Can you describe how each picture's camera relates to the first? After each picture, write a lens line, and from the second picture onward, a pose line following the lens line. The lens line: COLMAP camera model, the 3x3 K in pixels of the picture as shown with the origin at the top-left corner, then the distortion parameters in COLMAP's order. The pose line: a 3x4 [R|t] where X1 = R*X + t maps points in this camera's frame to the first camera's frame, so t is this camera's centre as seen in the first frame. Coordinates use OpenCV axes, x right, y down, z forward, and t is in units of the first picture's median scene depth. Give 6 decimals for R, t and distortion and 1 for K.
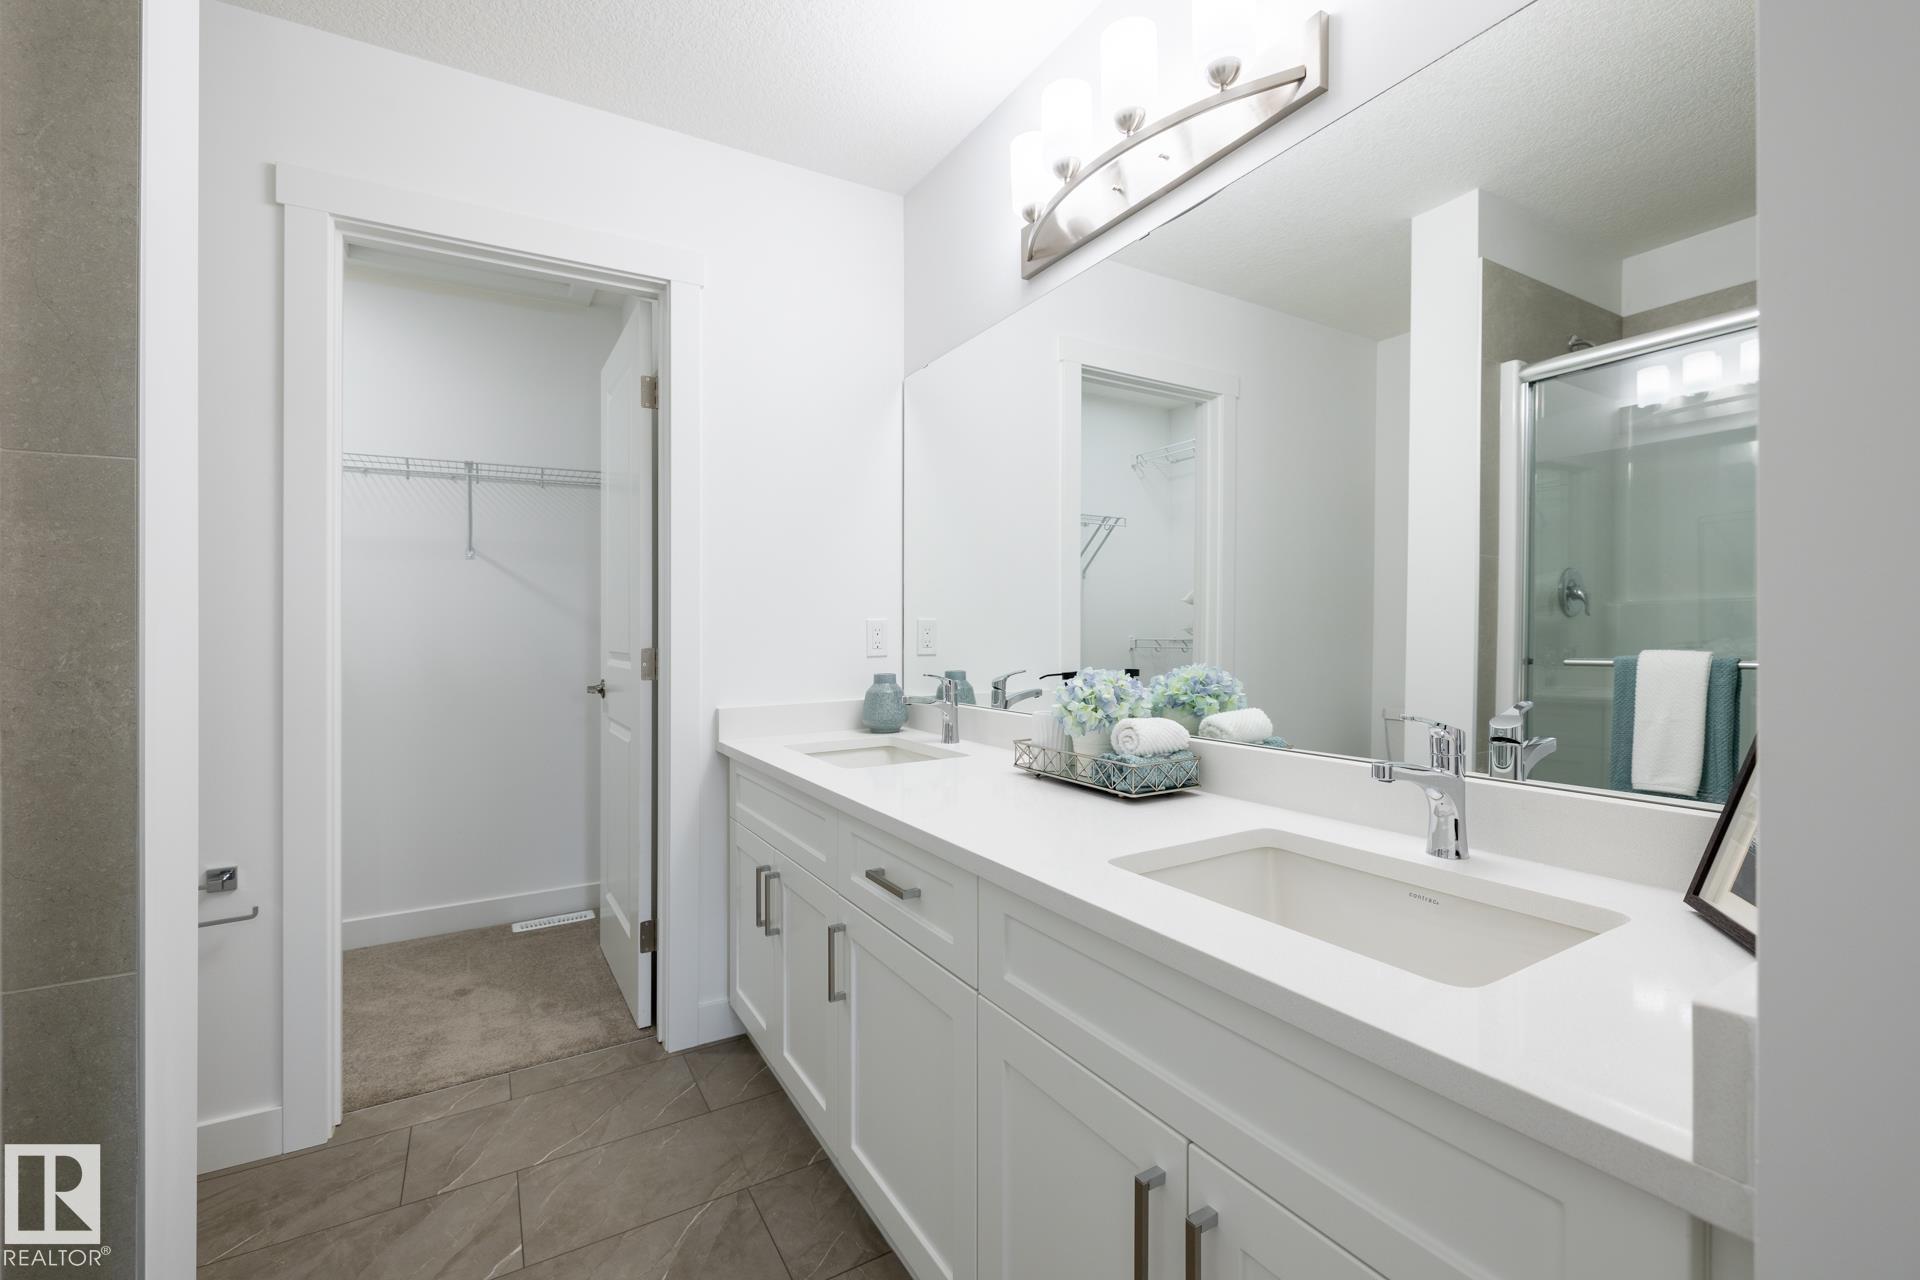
lens RADIAL K [[821.9, 0, 946.9], [0, 821.9, 641.3], [0, 0, 1]] dist [-0.001646, -0.000148]
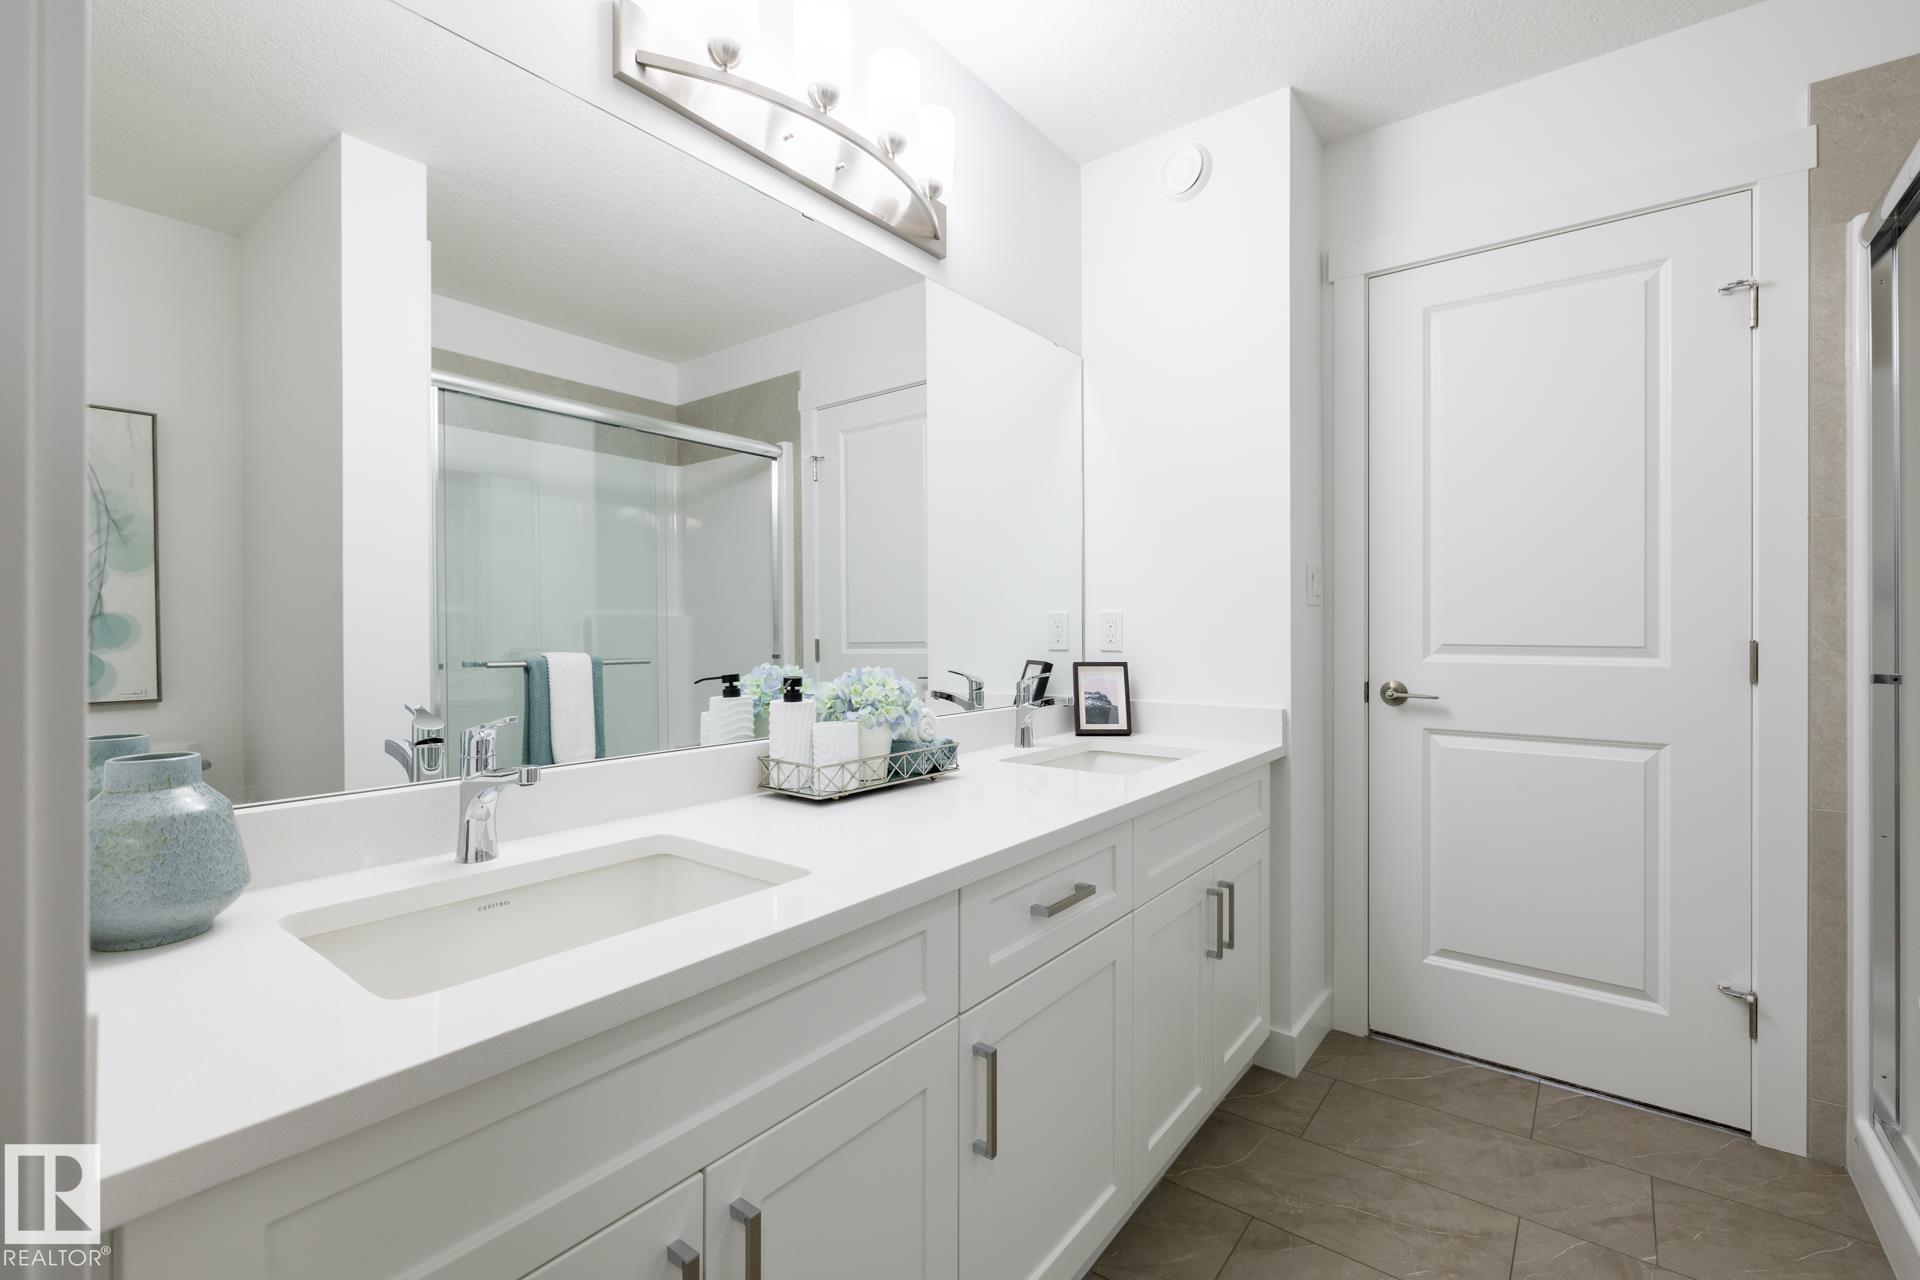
lens RADIAL K [[821.9, 0, 945.1], [0, 821.9, 649.5], [0, 0, 1]] dist [-0.001646, -0.000148]
pose [[-0.354380, -0.001463, 0.935100, -0.613460], [-0.002341, 0.999997, 0.000677, 0.011776], [-0.935099, -0.001949, -0.354382, 1.020114]]
